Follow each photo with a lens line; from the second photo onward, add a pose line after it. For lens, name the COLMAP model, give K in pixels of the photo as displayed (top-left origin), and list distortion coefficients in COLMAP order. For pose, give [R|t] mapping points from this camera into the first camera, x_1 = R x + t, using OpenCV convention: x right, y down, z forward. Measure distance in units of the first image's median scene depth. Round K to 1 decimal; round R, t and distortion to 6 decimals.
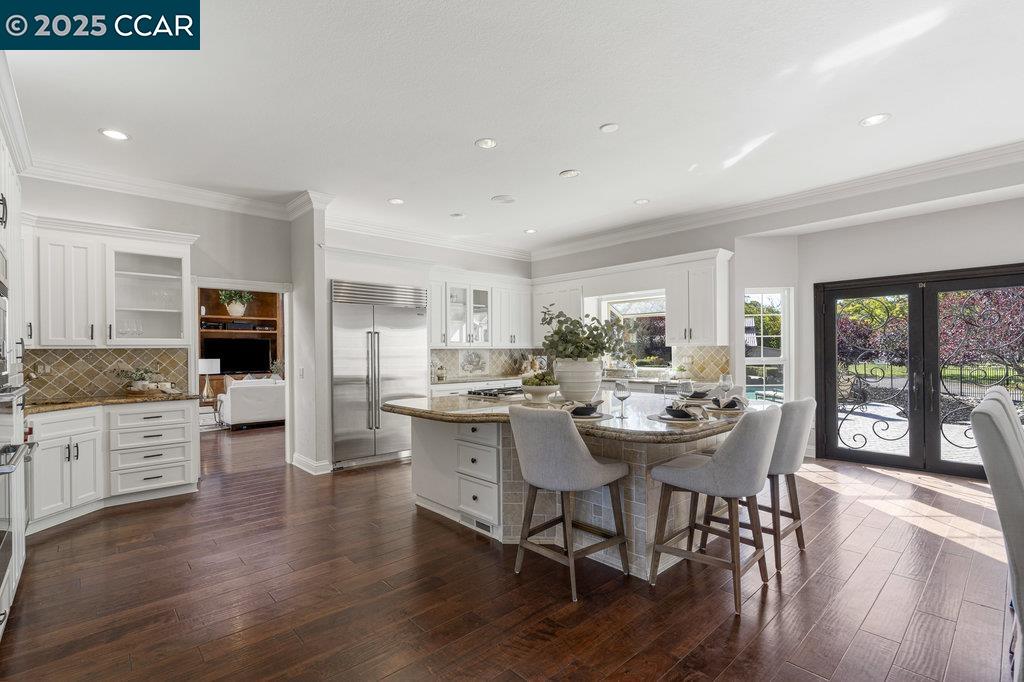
lens RADIAL K [[474.8, 0, 512.0], [0, 474.8, 341.0], [0, 0, 1]] dist [-0.000284, 0.000576]
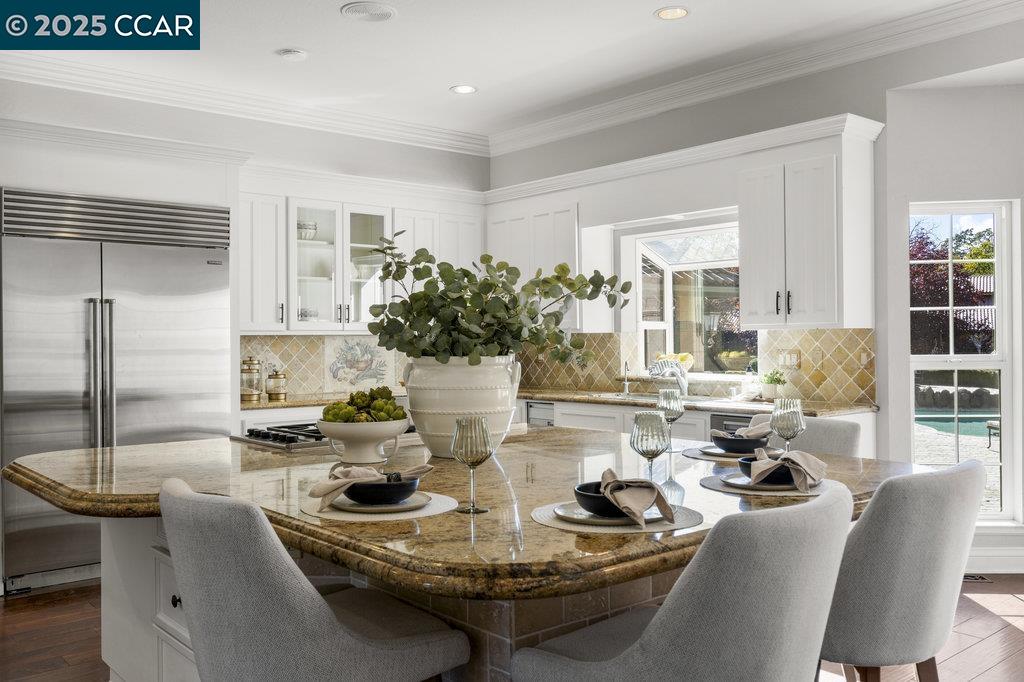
lens RADIAL K [[879.6, 0, 510.5], [0, 879.6, 318.9], [0, 0, 1]] dist [-0.006862, 0.074874]
pose [[0.998786, -0.000151, -0.049250, 0.154702], [0.000049, 0.999998, -0.002077, 0.002217], [0.049250, 0.002072, 0.998784, 0.142381]]
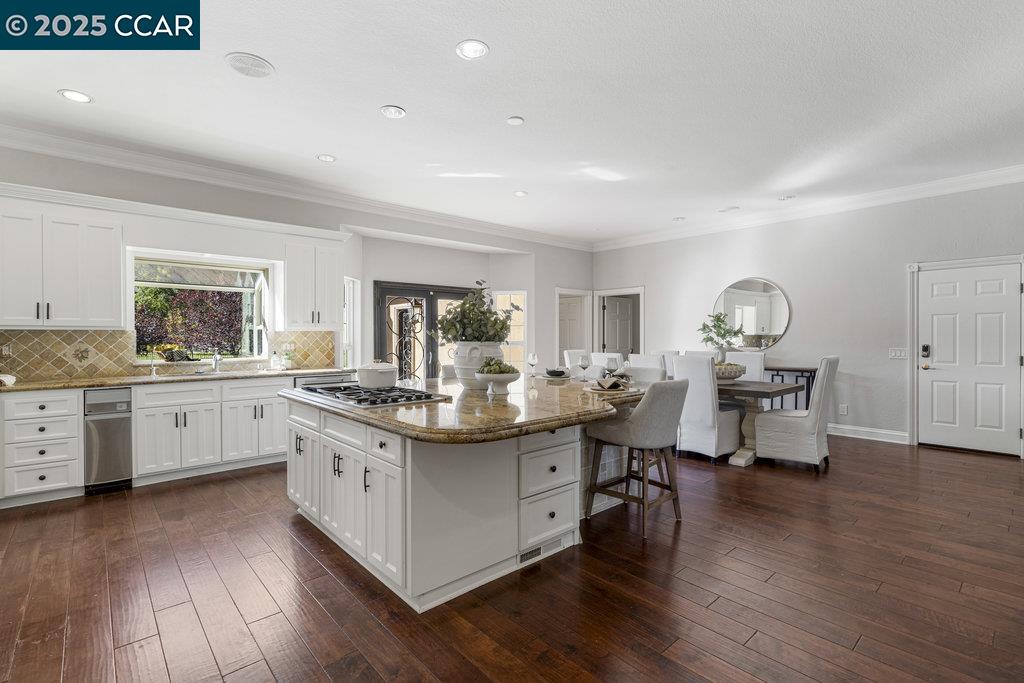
lens RADIAL K [[472.0, 0, 511.9], [0, 472.0, 321.6], [0, 0, 1]] dist [-0.001035, 0.000051]
pose [[0.019334, 0.037361, 0.999115, -0.535822], [-0.019426, 0.999127, -0.036986, 0.019759], [-0.999624, -0.018694, 0.020043, 0.635273]]
